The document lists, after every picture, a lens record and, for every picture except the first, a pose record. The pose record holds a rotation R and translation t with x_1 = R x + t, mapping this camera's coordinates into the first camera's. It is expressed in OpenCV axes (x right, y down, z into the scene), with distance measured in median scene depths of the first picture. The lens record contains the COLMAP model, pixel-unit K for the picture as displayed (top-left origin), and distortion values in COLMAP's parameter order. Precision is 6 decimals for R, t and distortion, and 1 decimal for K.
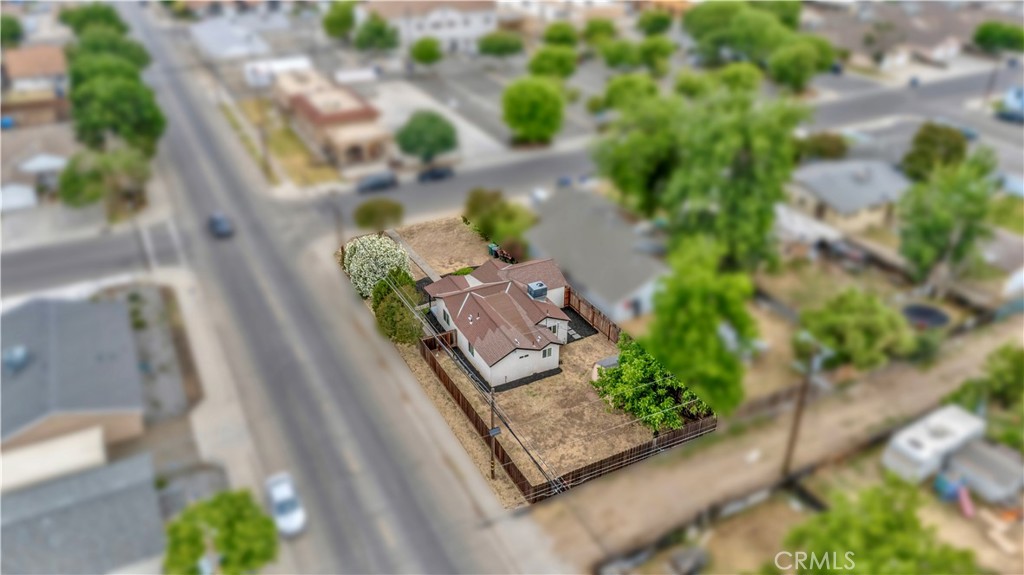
lens RADIAL K [[752.4, 0, 512.0], [0, 752.4, 287.5], [0, 0, 1]] dist [0.039803, -0.004225]
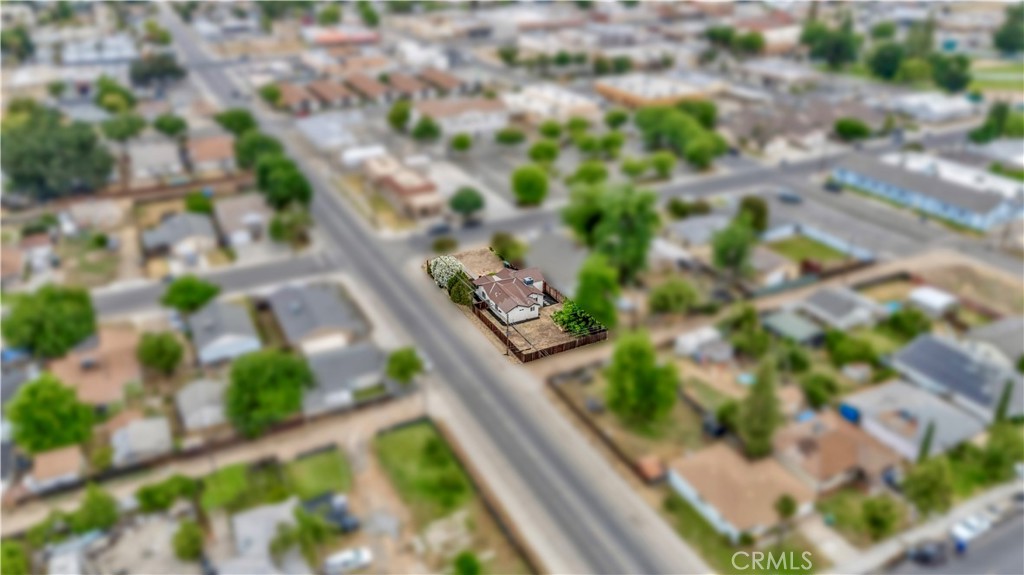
lens RADIAL K [[752.4, 0, 512.0], [0, 752.4, 287.5], [0, 0, 1]] dist [0.039803, -0.004225]
pose [[0.999923, -0.001475, -0.012351, 0.012215], [0.000773, 0.998393, -0.056660, 0.119115], [0.012415, 0.056646, 0.998317, -0.910653]]
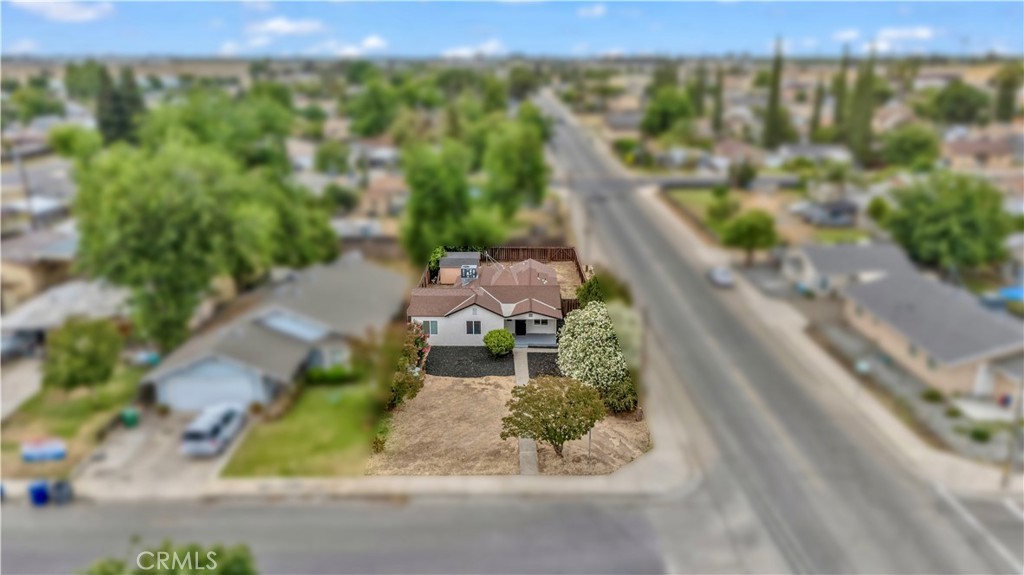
lens RADIAL K [[752.4, 0, 512.0], [0, 752.4, 287.5], [0, 0, 1]] dist [0.039803, -0.004225]
pose [[-0.884483, -0.131314, 0.447713, -0.398241], [0.240363, 0.694202, 0.678460, -0.552167], [-0.399895, 0.707700, -0.582447, 1.351327]]
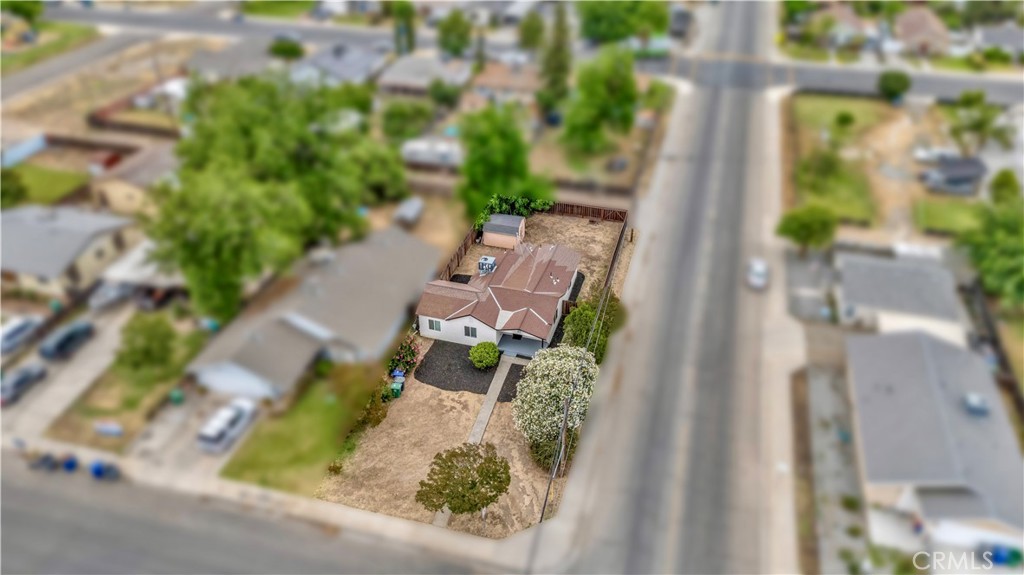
lens RADIAL K [[752.4, 0, 512.0], [0, 752.4, 287.5], [0, 0, 1]] dist [0.039803, -0.004225]
pose [[-0.725086, -0.382885, 0.572406, -0.533602], [0.351668, 0.508780, 0.785794, -0.698638], [-0.592098, 0.771066, -0.234261, 1.082408]]
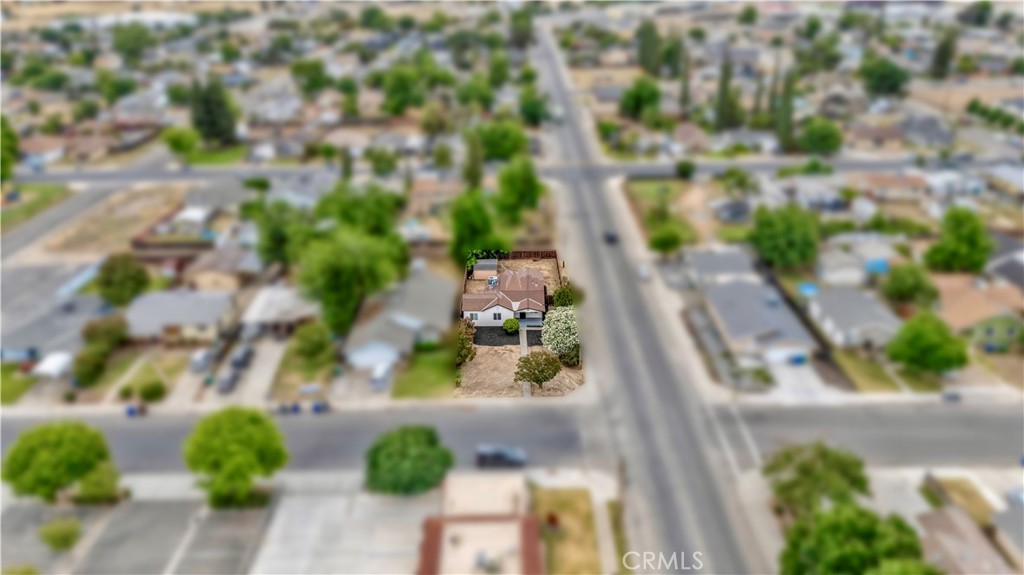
lens RADIAL K [[752.4, 0, 512.0], [0, 752.4, 287.5], [0, 0, 1]] dist [0.039803, -0.004225]
pose [[-0.884438, -0.176762, 0.431885, -0.655180], [0.250802, 0.600413, 0.759344, -1.119825], [-0.393533, 0.779910, -0.486695, 1.588054]]
